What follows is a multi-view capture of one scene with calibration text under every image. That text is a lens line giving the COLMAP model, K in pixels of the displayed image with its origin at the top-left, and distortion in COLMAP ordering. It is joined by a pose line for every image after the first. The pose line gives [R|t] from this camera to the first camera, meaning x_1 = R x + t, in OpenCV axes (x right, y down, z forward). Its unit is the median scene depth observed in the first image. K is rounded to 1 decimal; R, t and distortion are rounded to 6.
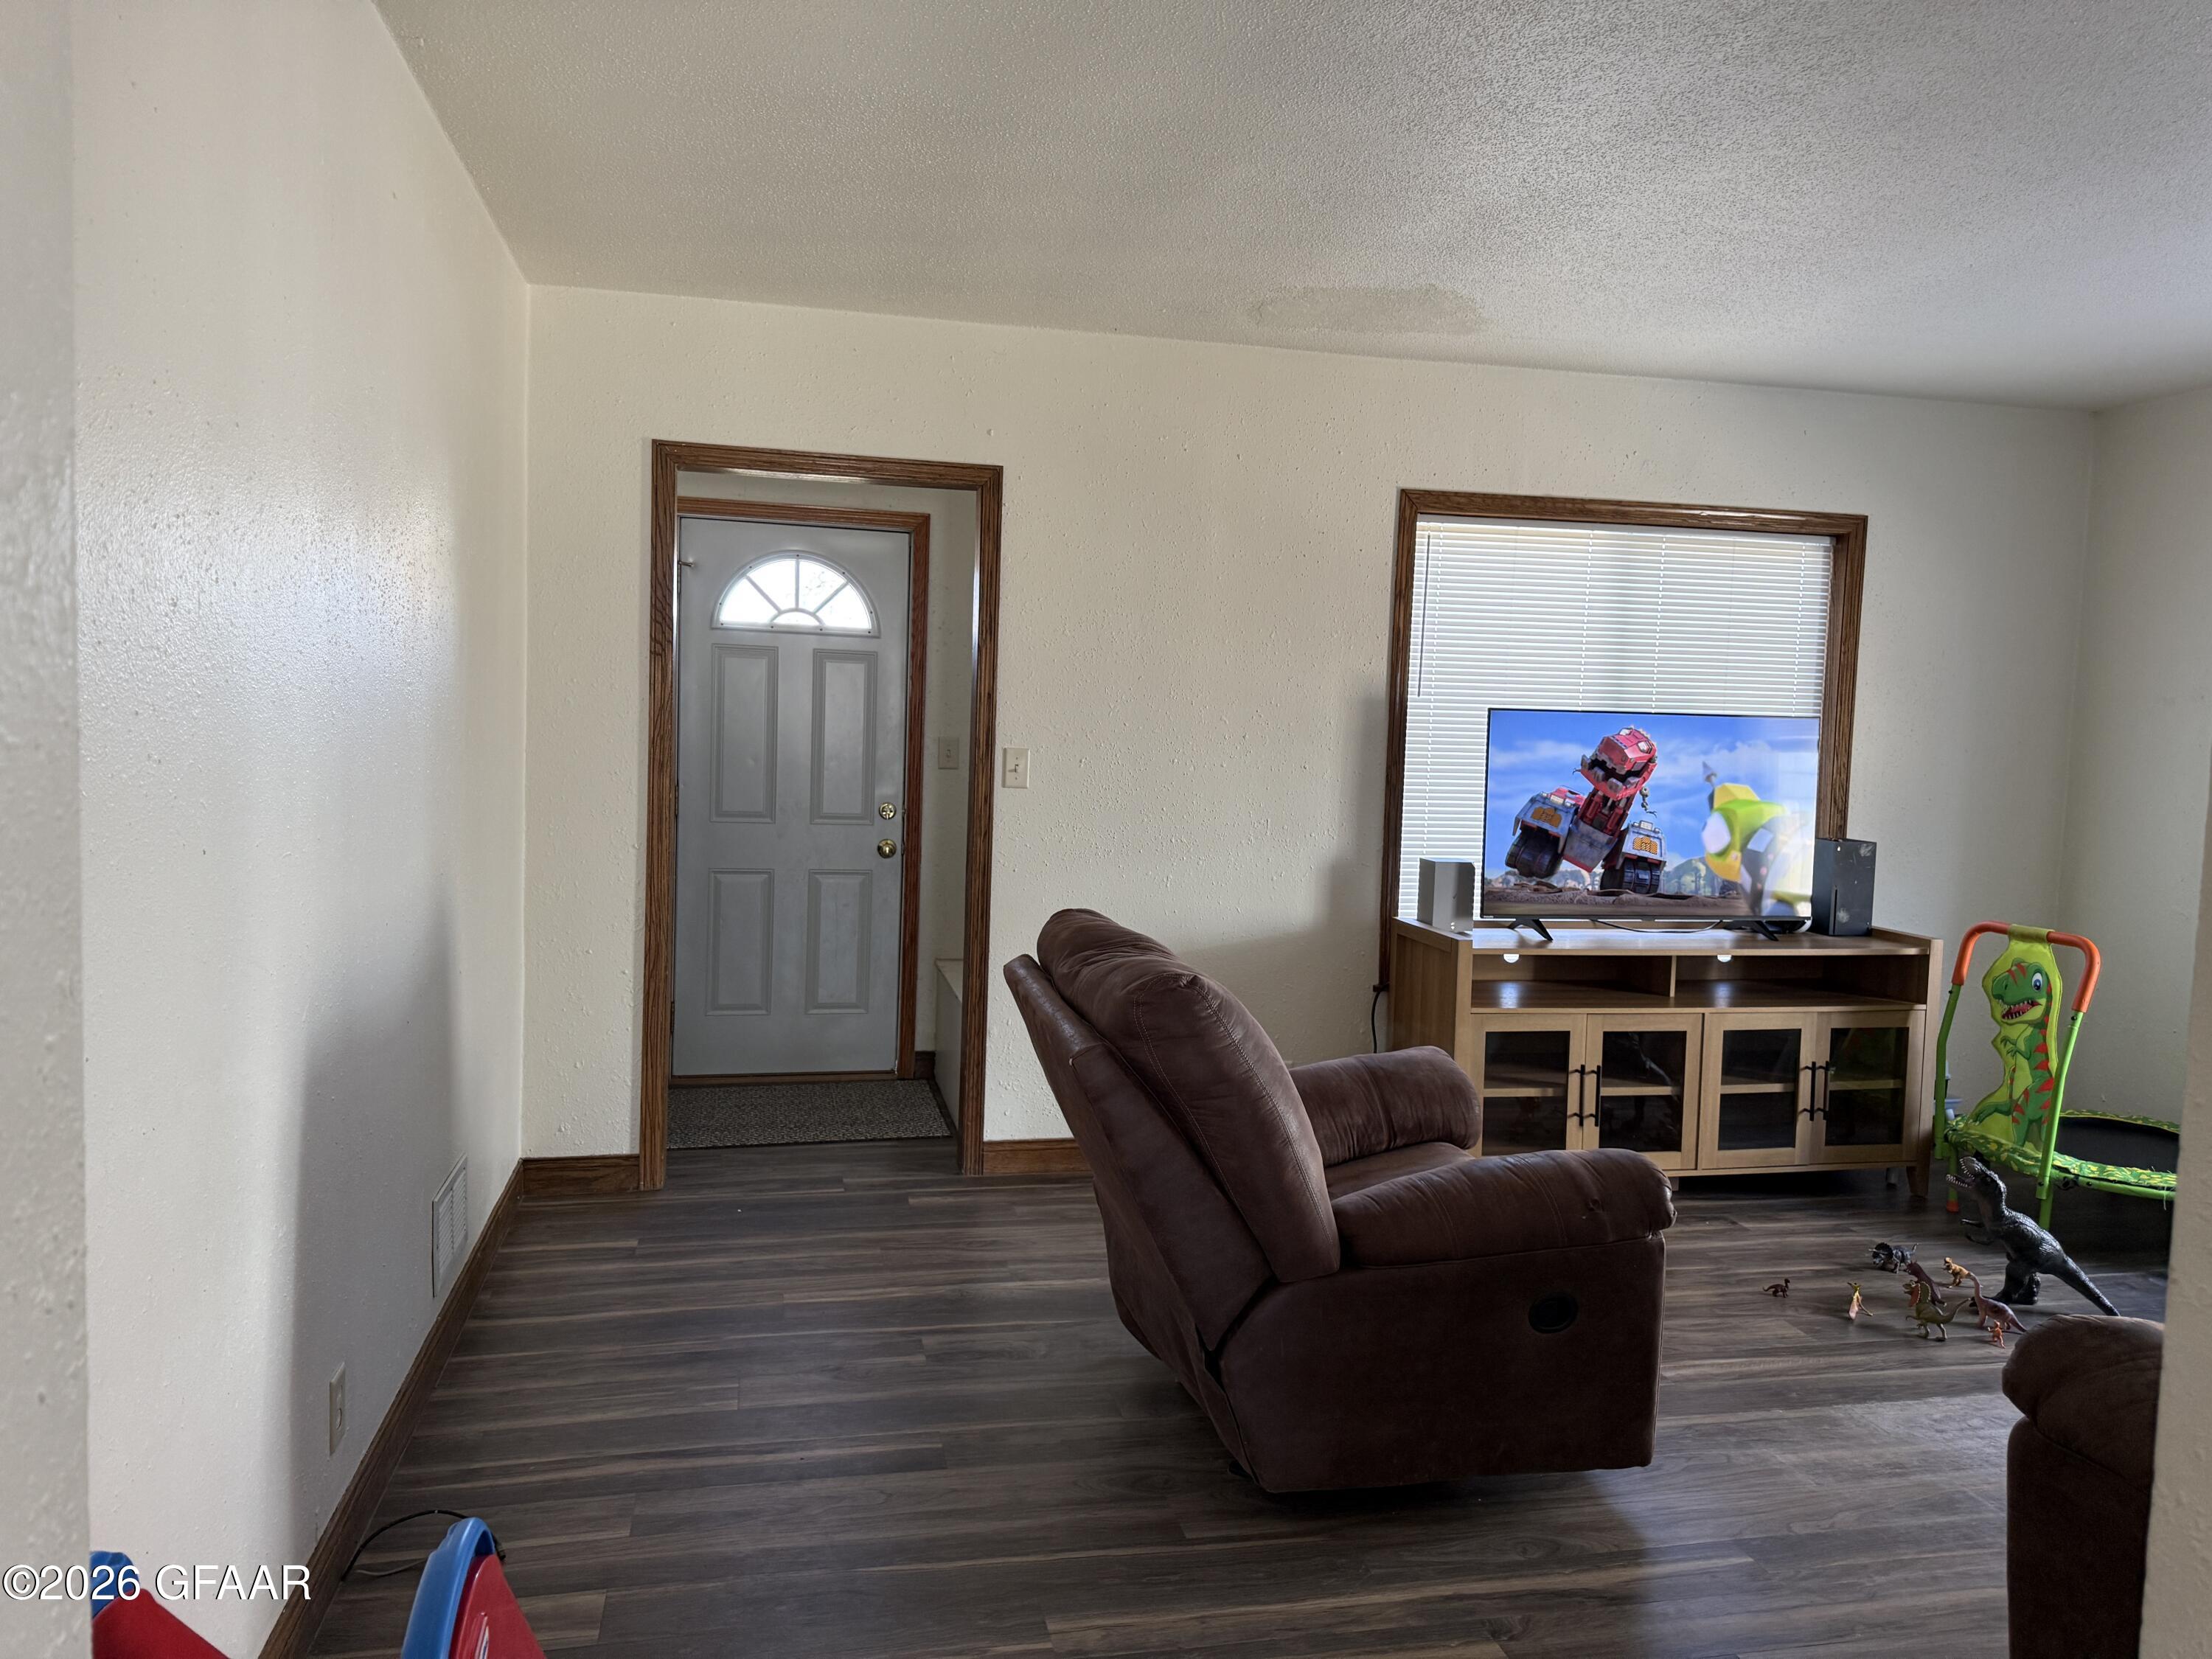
lens RADIAL K [[1554.8, 0, 1117.5], [0, 1554.8, 829.2], [0, 0, 1]] dist [0.074112, -0.001095]
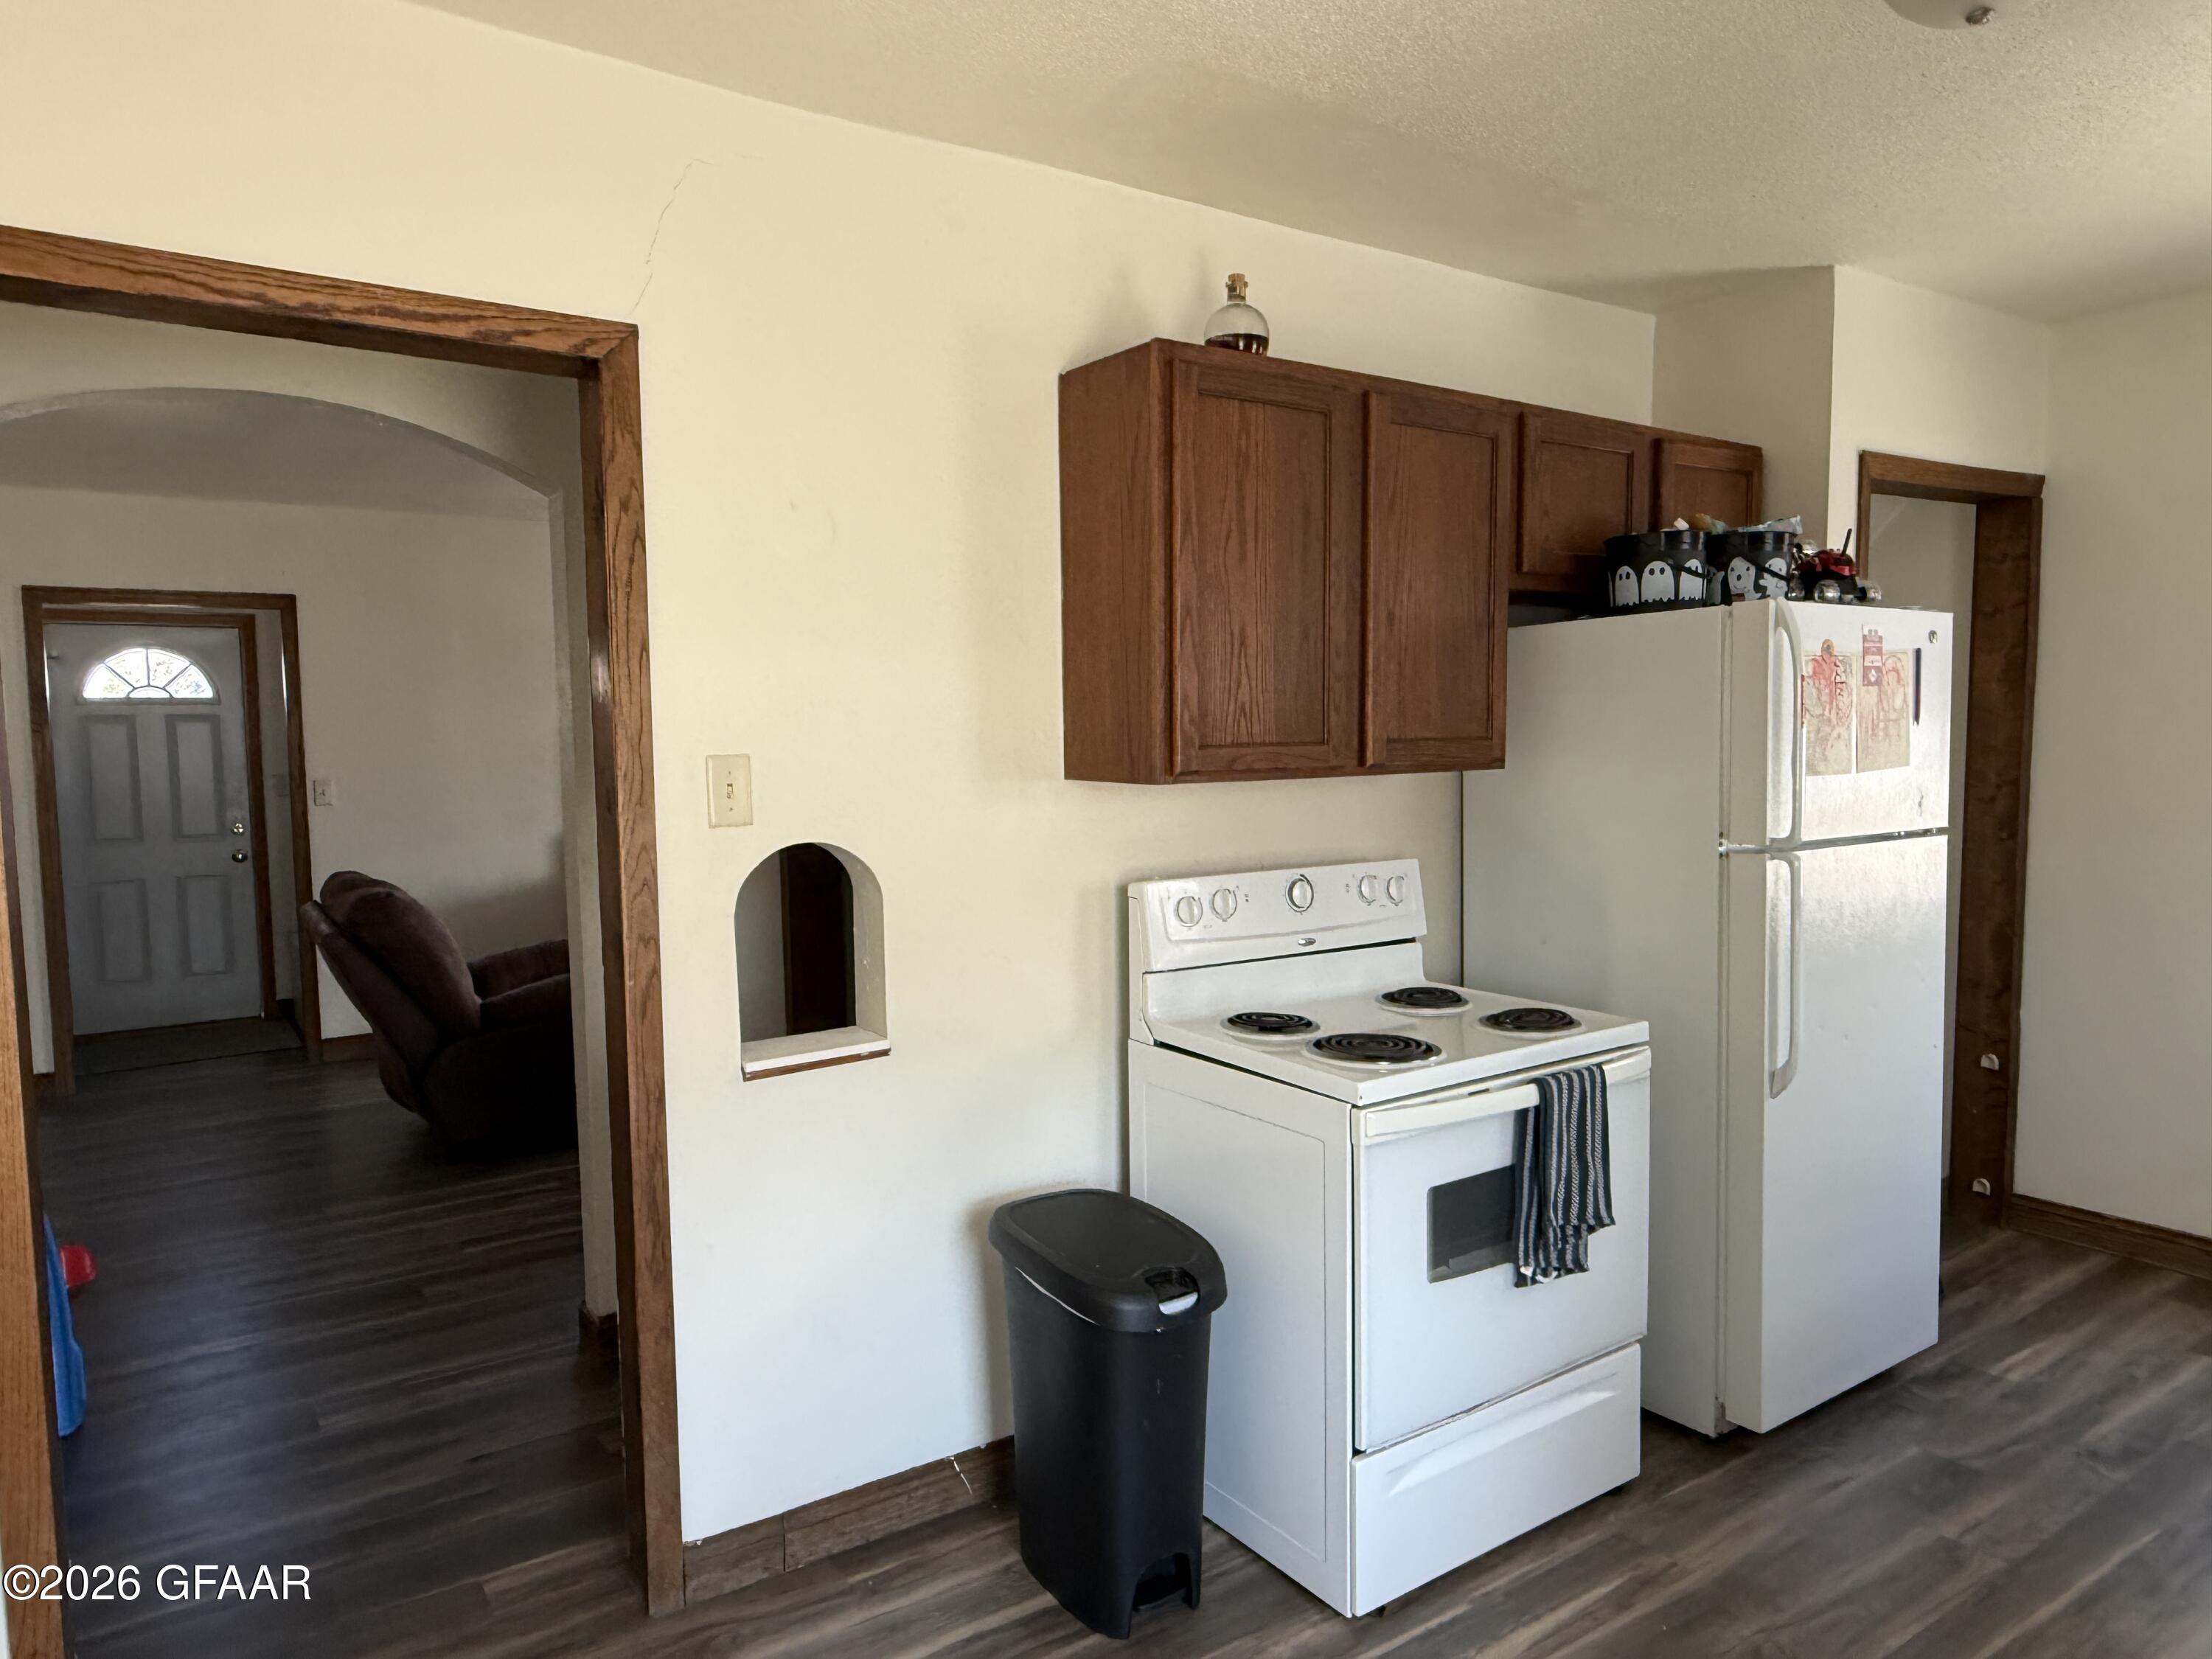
lens RADIAL K [[1402.7, 0, 1087.0], [0, 1402.7, 833.6], [0, 0, 1]] dist [0.007790, -0.004253]
pose [[0.929989, -0.076080, 0.359628, 0.106324], [0.072563, 0.997092, 0.023291, 0.018692], [-0.360354, 0.004436, 0.932805, -0.443971]]
